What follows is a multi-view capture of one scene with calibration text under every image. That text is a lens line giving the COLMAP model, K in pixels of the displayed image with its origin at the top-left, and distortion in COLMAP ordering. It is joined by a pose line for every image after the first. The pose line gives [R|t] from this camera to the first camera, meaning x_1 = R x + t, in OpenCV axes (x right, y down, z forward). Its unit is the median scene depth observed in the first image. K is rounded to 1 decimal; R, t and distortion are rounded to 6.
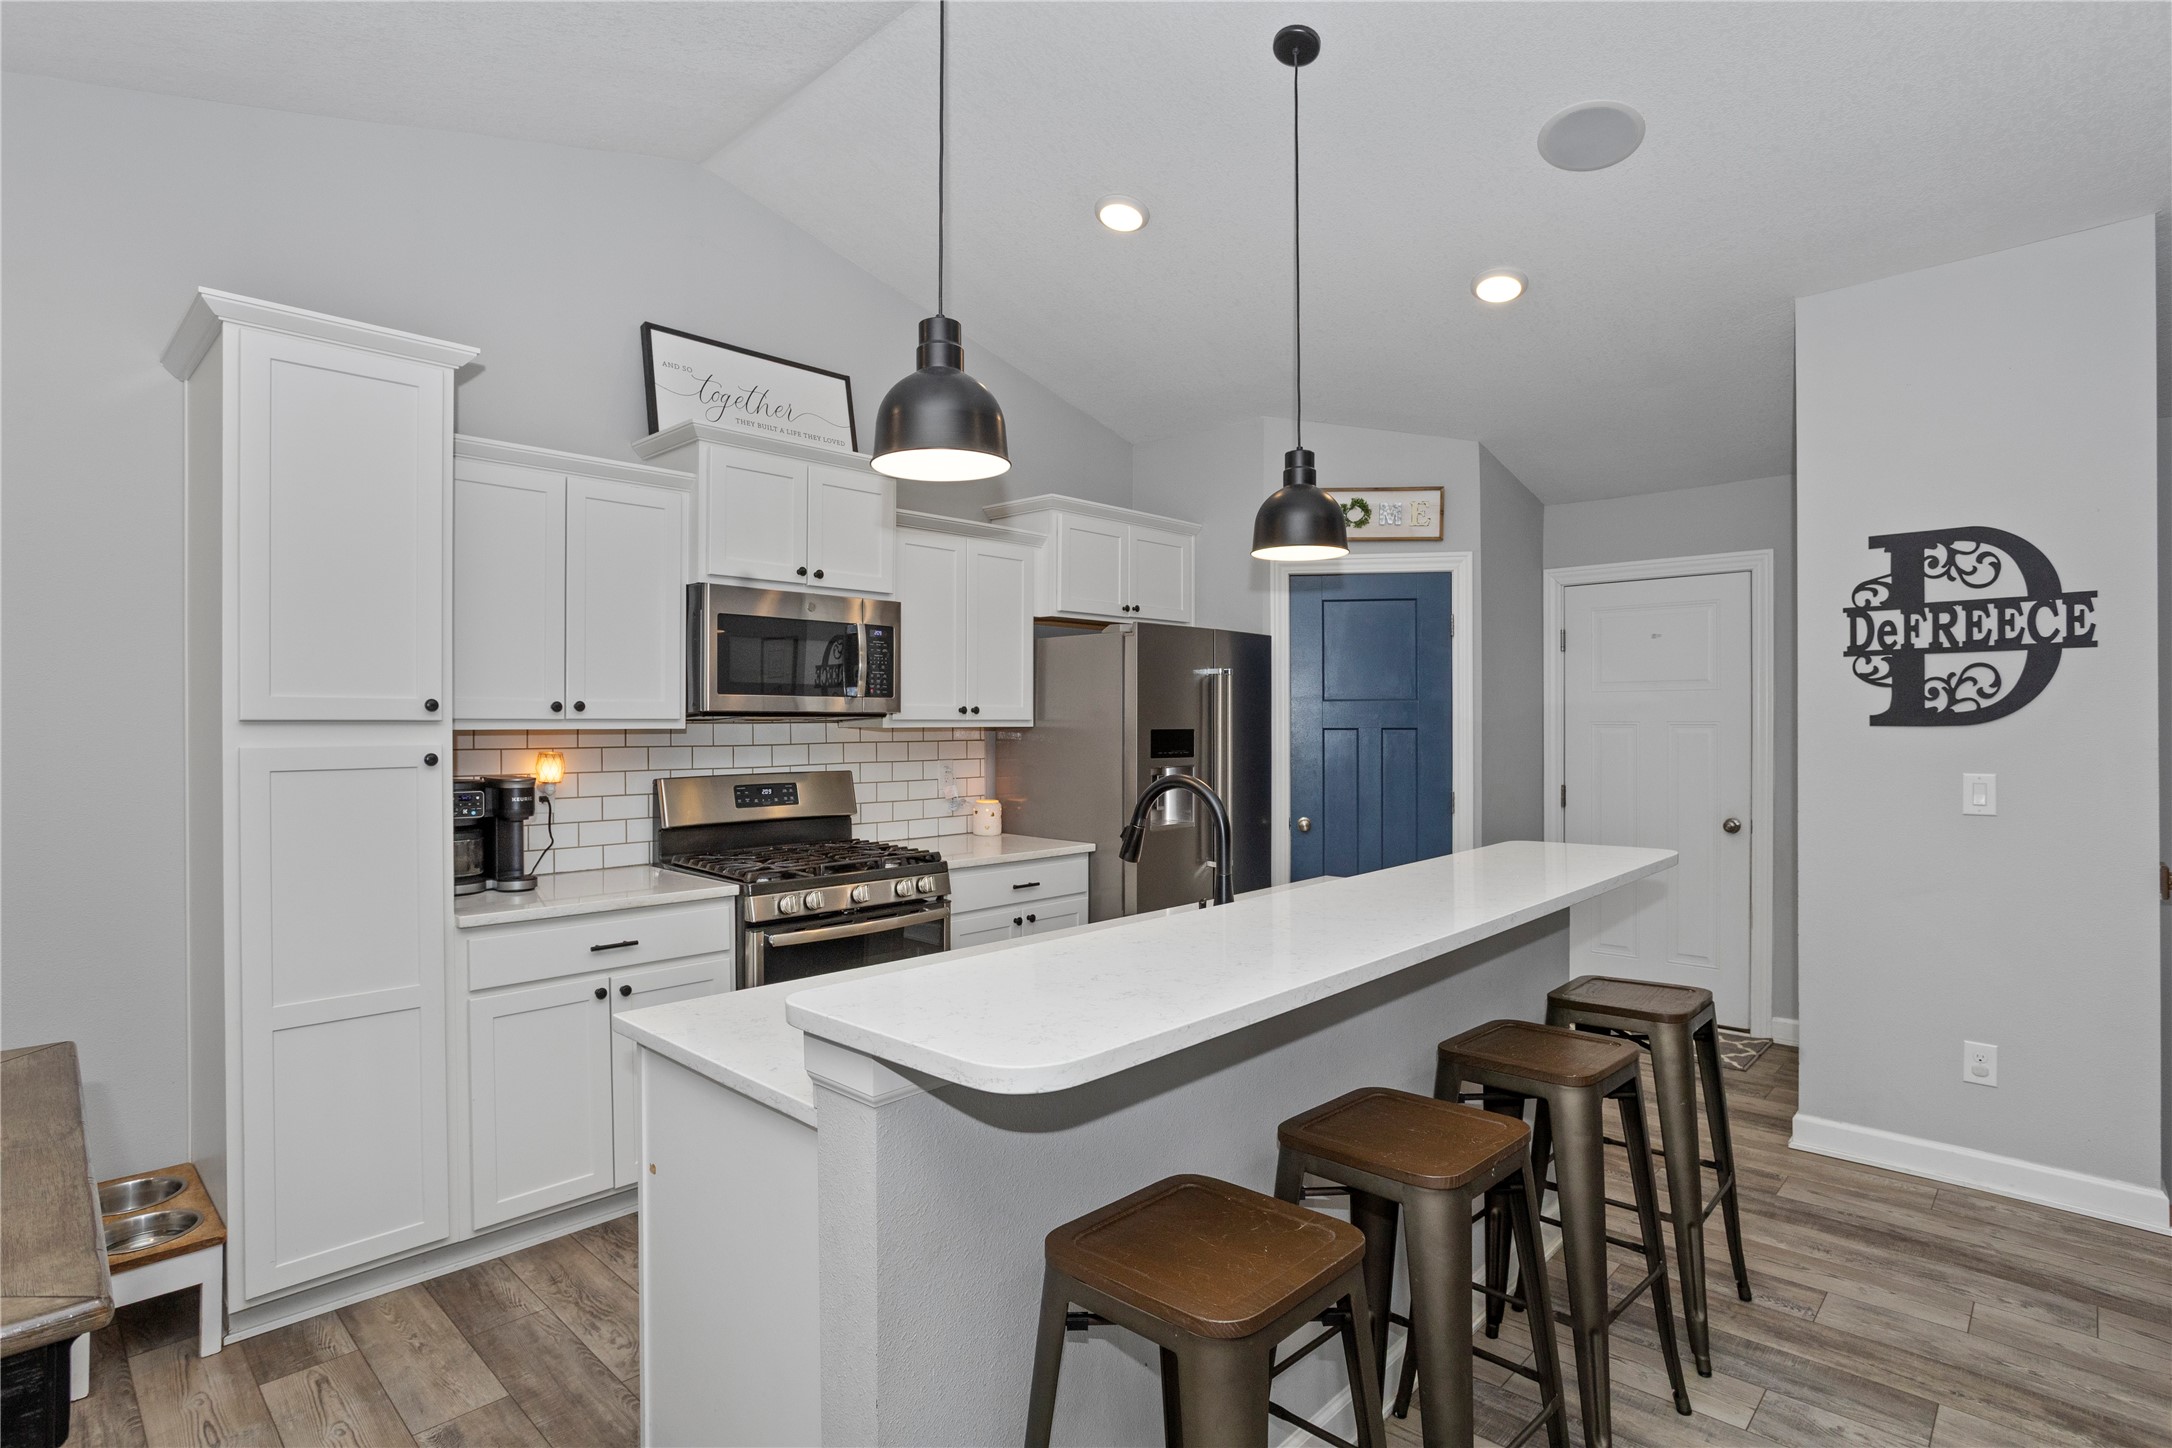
lens RADIAL K [[1091.0, 0, 1075.2], [0, 1091.0, 718.0], [0, 0, 1]] dist [-0.045927, 0.022605]
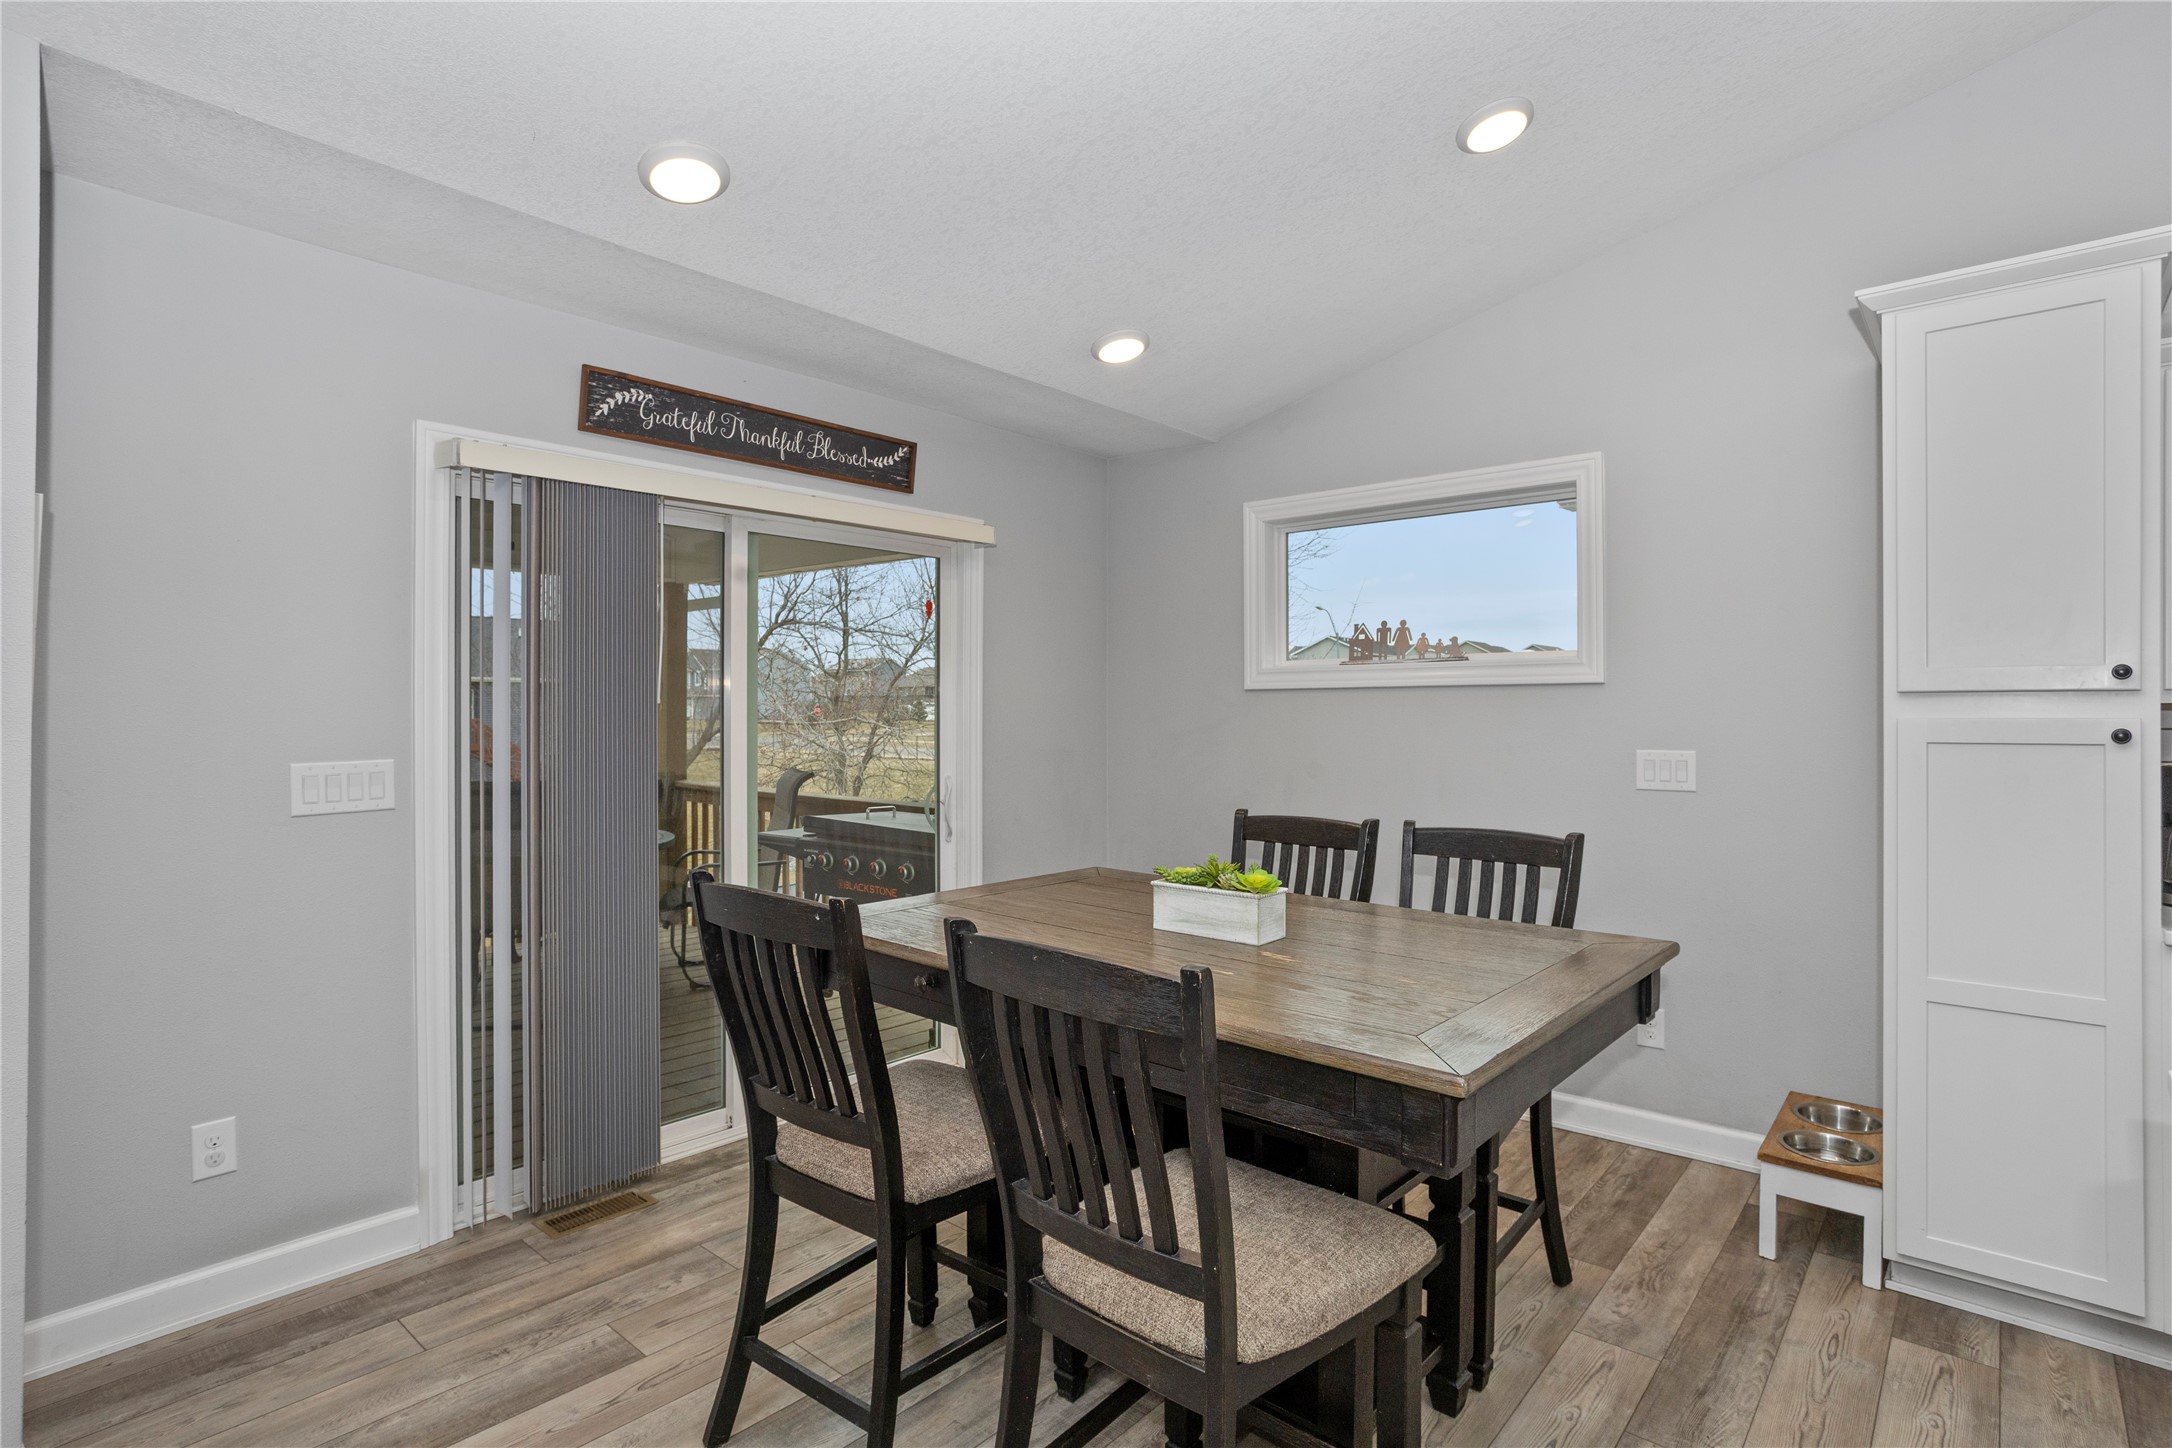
lens RADIAL K [[1091.0, 0, 1081.7], [0, 1091.0, 697.7], [0, 0, 1]] dist [-0.045927, 0.022605]
pose [[0.040647, -0.013758, -0.999079, 0.163888], [0.002600, 0.999903, -0.013663, 0.014615], [0.999170, -0.002043, 0.040679, 0.121548]]
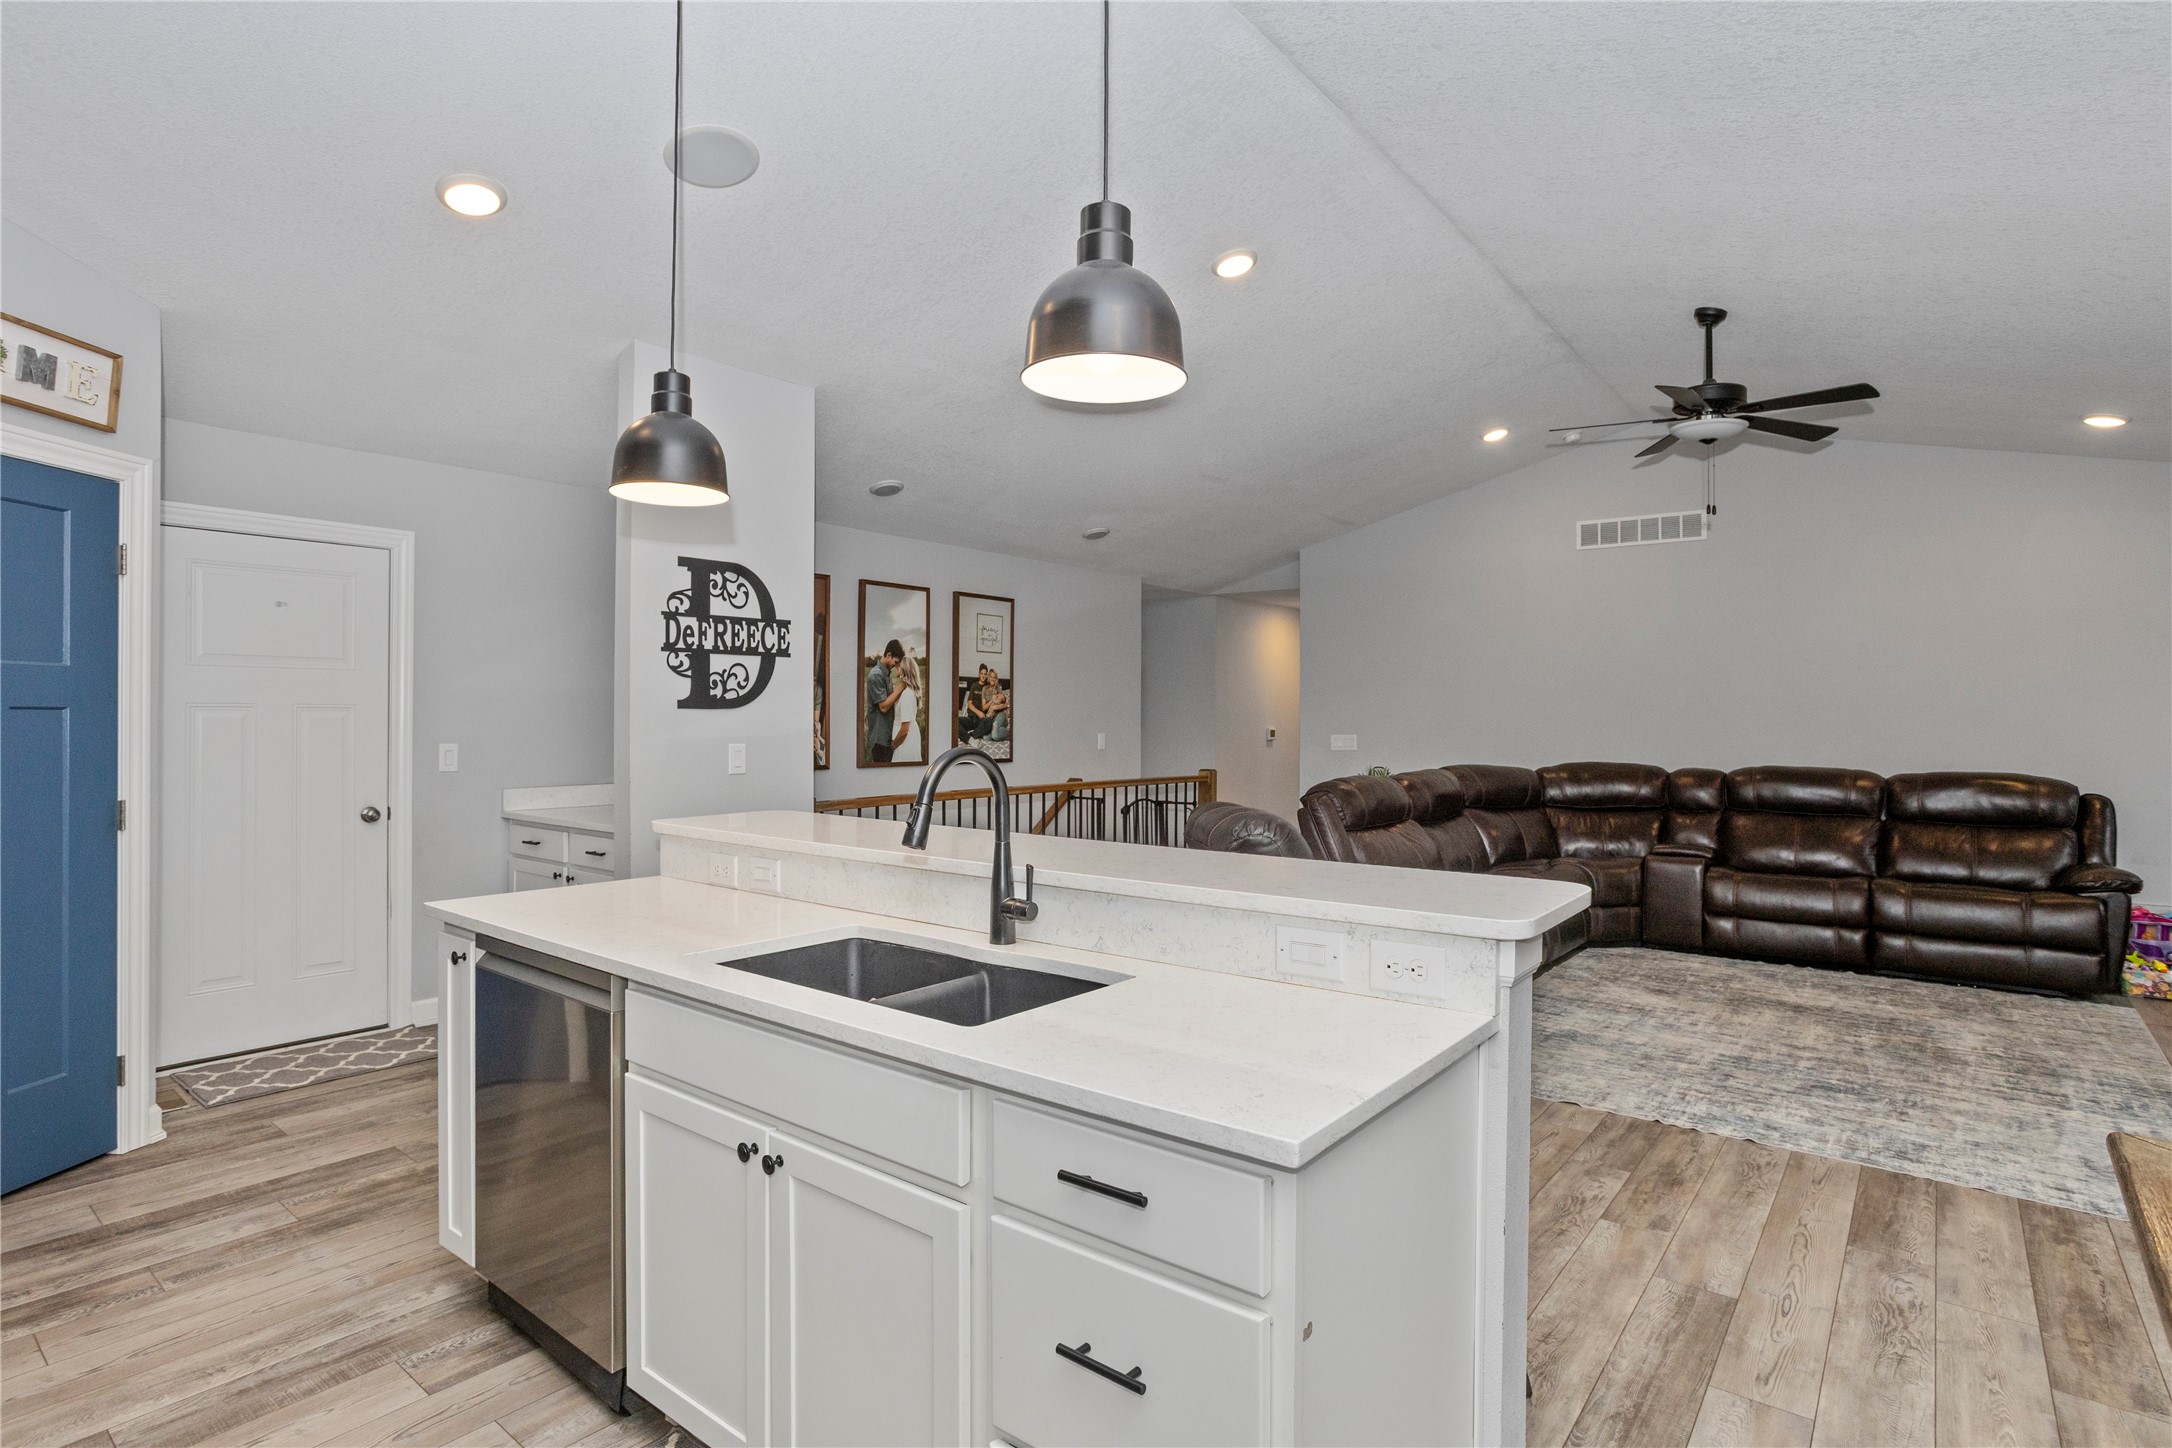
lens RADIAL K [[1091.0, 0, 1092.9], [0, 1091.0, 715.8], [0, 0, 1]] dist [-0.045927, 0.022605]
pose [[-0.094527, 0.004661, 0.995511, -0.578169], [-0.008433, 0.999949, -0.005483, 0.019740], [-0.995487, -0.008913, -0.094483, 0.662673]]
